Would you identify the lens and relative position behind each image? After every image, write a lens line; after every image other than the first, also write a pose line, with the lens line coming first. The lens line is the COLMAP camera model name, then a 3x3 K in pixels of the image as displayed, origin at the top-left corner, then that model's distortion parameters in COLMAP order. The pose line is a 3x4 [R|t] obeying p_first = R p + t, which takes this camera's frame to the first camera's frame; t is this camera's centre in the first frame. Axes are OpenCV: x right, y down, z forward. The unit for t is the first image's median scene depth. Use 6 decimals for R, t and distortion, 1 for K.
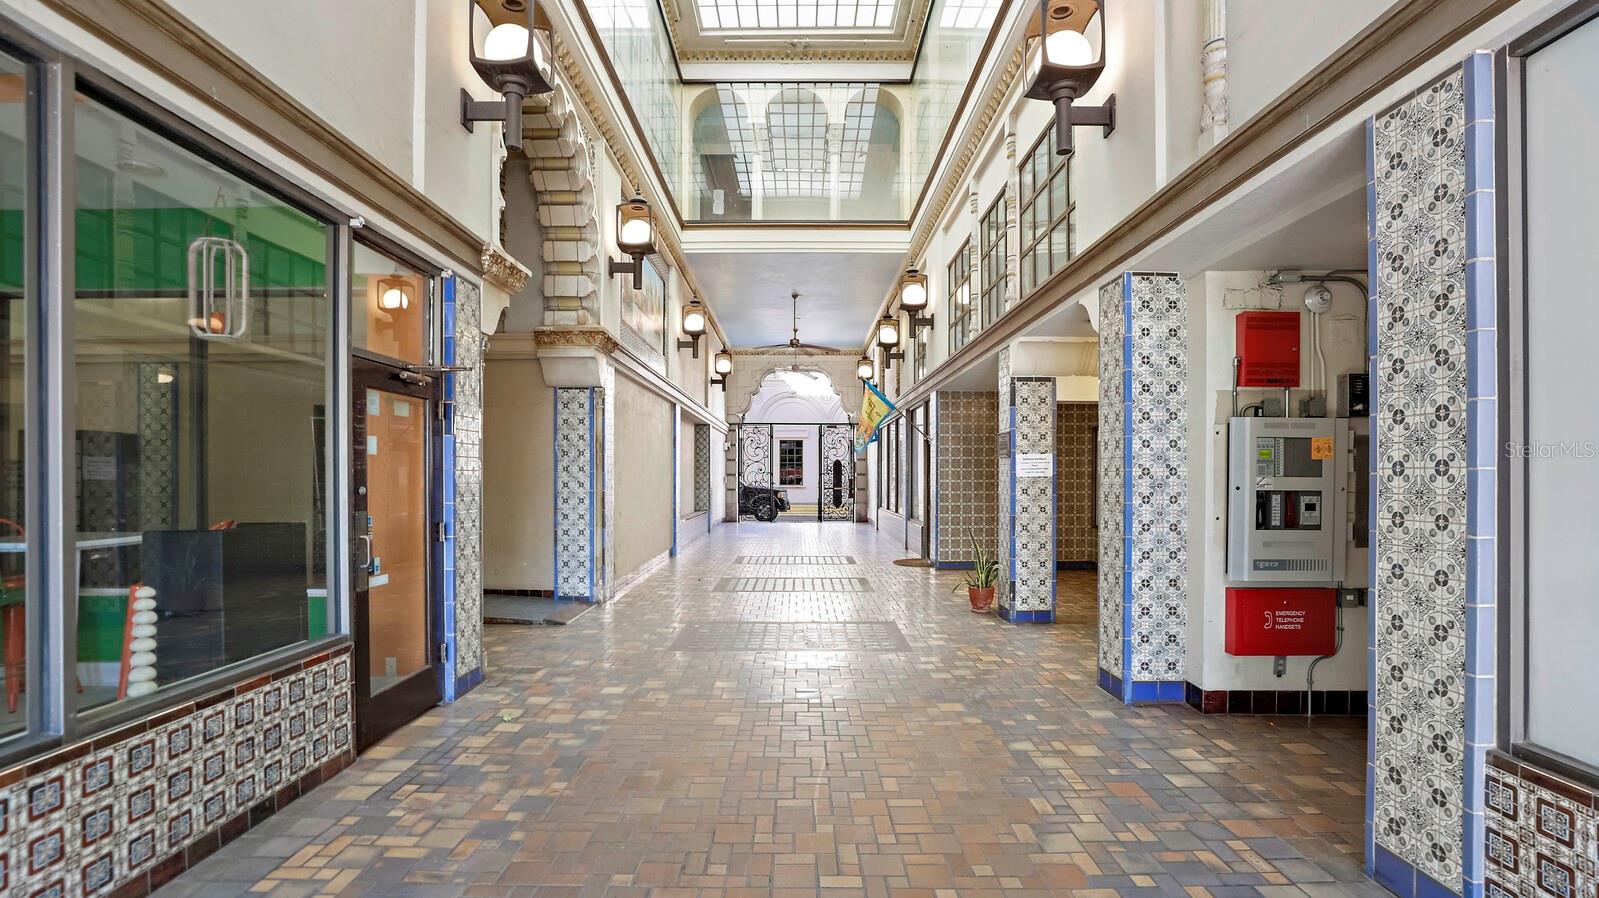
lens RADIAL K [[744.9, 0, 797.8], [0, 744.9, 462.8], [0, 0, 1]] dist [-0.035529, 0.012091]
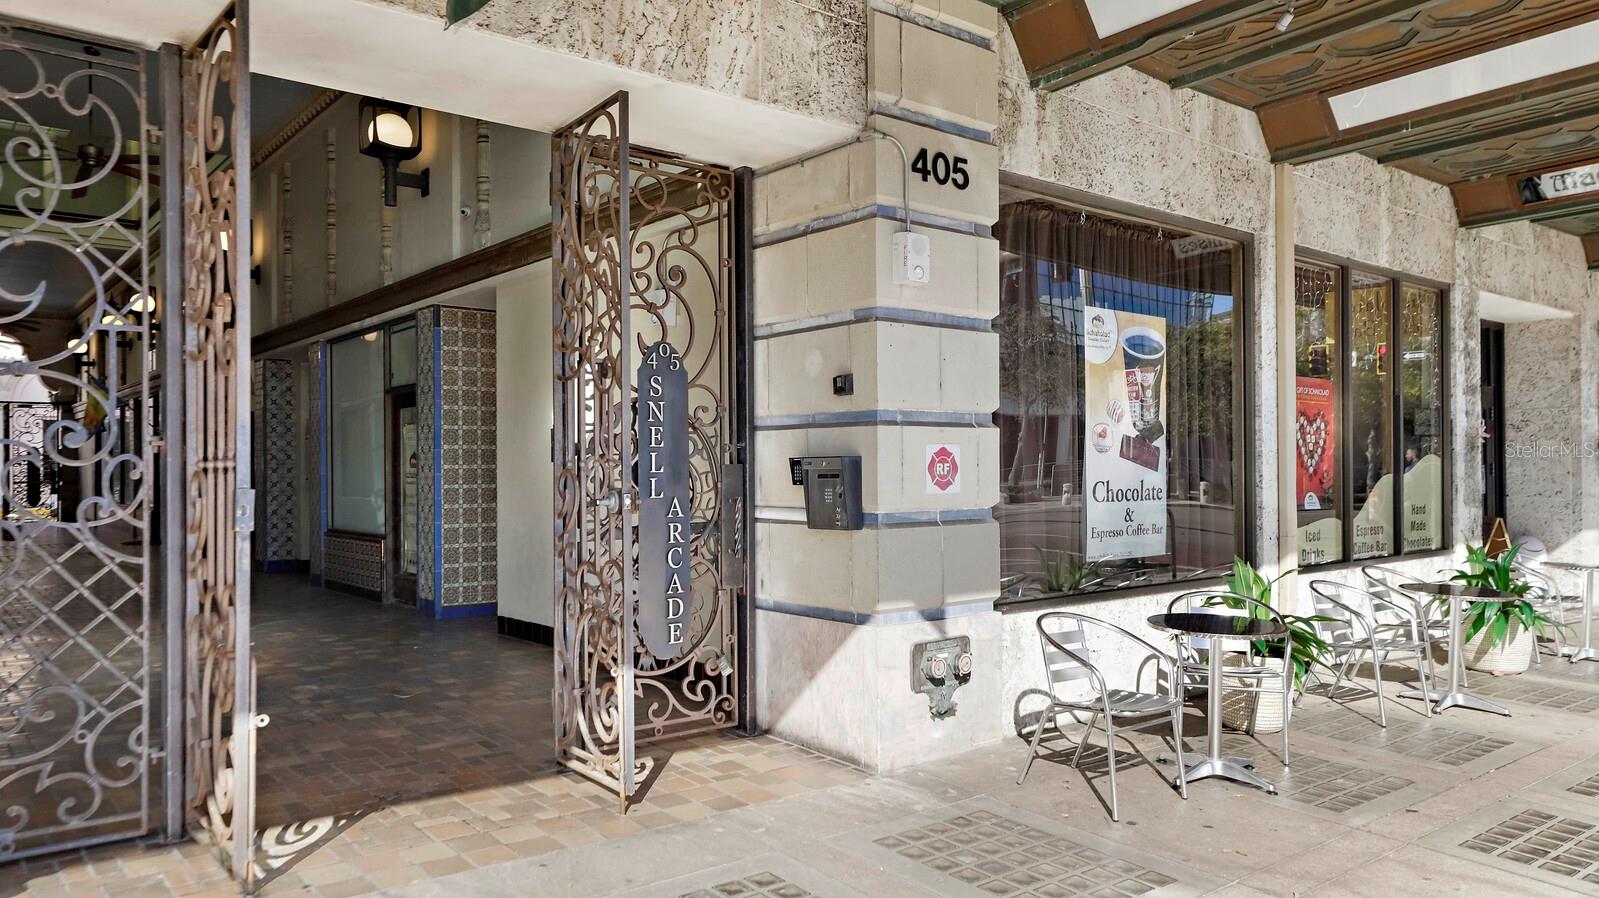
lens RADIAL K [[1128.5, 0, 800.0], [0, 1128.5, 452.0], [0, 0, 1]] dist [0.001004, 0.000290]
pose [[0.775978, -0.003910, 0.630748, -0.363703], [0.002047, 0.999991, 0.003680, -0.010480], [-0.630756, -0.001564, 0.775979, -2.314607]]
